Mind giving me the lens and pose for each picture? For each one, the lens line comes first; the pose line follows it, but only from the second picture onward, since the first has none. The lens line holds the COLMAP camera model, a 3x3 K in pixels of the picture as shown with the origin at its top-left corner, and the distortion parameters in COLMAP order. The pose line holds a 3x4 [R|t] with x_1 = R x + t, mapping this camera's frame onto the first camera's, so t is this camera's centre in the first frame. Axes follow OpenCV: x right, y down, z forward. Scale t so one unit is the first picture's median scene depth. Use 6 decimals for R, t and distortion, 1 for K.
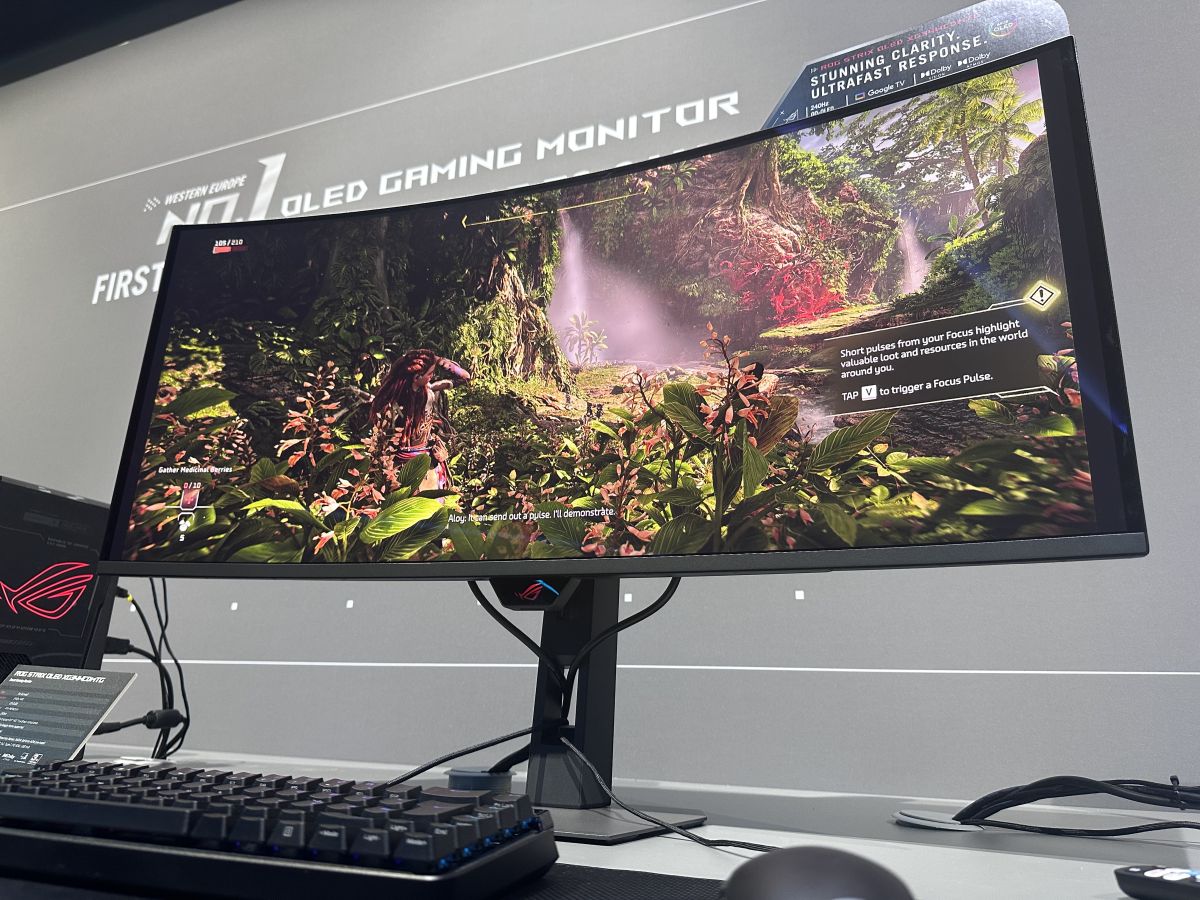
lens RADIAL K [[852.8, 0, 600.0], [0, 852.8, 450.0], [0, 0, 1]] dist [0.109296, -0.239967]
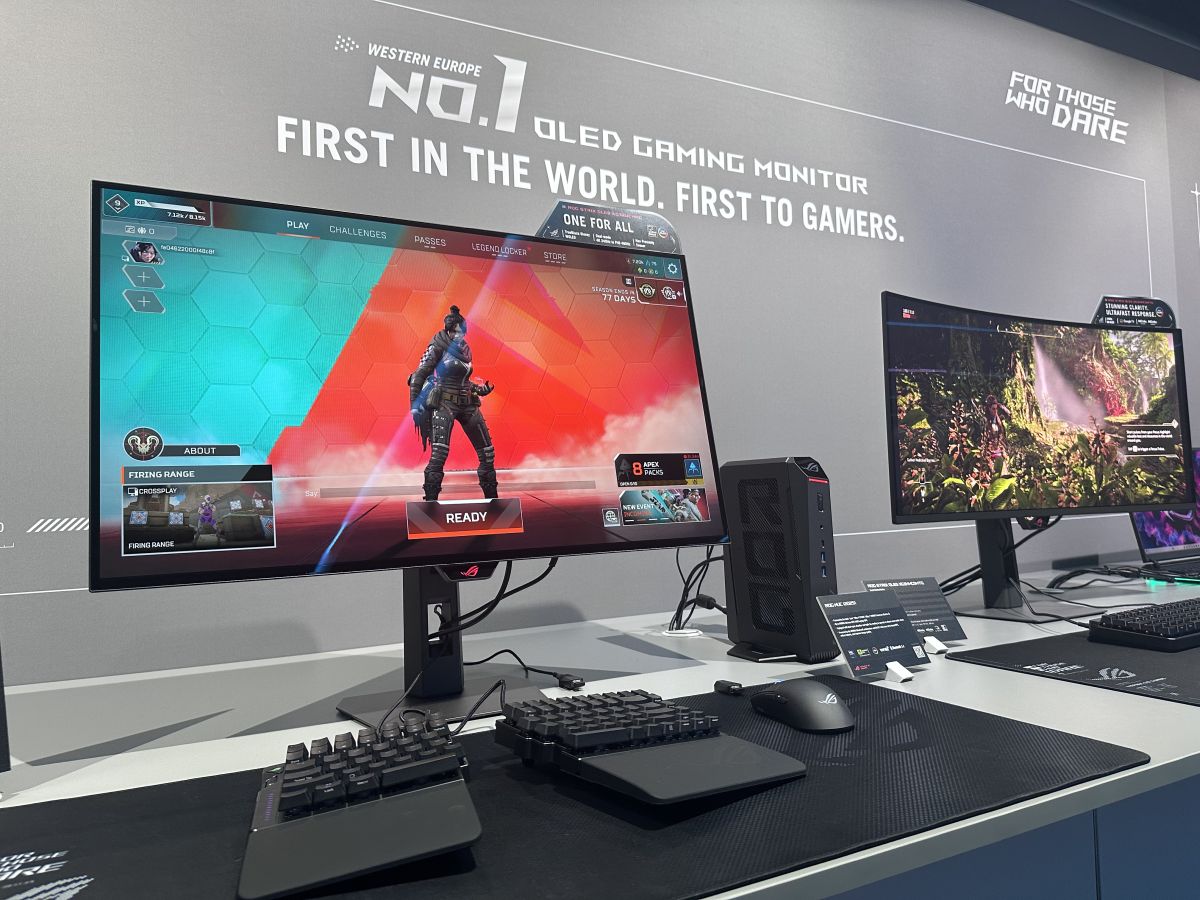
lens RADIAL K [[858.4, 0, 605.8], [0, 858.4, 447.0], [0, 0, 1]] dist [0.040758, -0.061804]
pose [[0.641006, -0.014996, 0.767389, -2.371159], [-0.169615, 0.972323, 0.160682, -0.186484], [-0.748559, -0.233159, 0.620722, 0.439470]]
